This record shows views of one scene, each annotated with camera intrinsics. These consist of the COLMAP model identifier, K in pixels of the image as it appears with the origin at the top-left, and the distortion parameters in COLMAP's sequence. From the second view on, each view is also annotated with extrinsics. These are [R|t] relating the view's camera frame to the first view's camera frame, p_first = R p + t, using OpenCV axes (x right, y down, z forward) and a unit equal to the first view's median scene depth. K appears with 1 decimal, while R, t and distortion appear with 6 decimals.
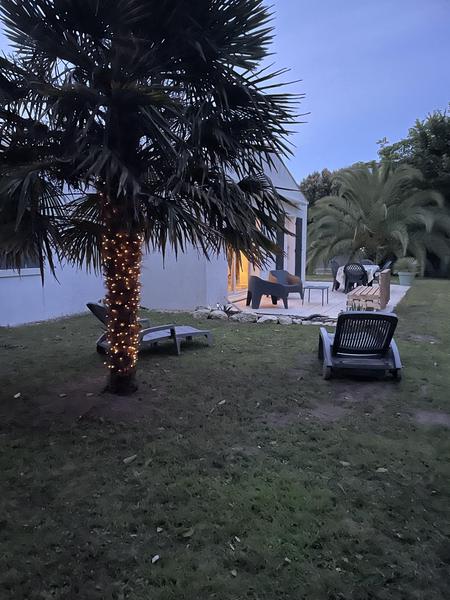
lens RADIAL K [[449.9, 0, 223.6], [0, 449.9, 302.3], [0, 0, 1]] dist [0.070178, 0.000766]
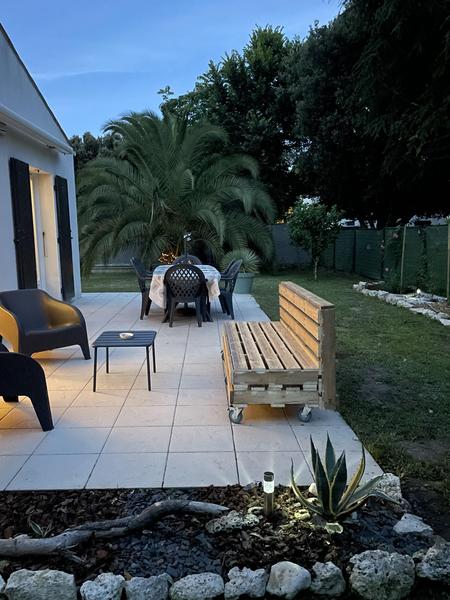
lens RADIAL K [[480.4, 0, 226.0], [0, 480.4, 302.4], [0, 0, 1]] dist [0.064239, -0.001645]
pose [[0.882281, -0.078460, 0.464138, 0.048257], [0.068015, 0.996913, 0.039232, -0.039774], [-0.465783, -0.003045, 0.884894, 0.315012]]
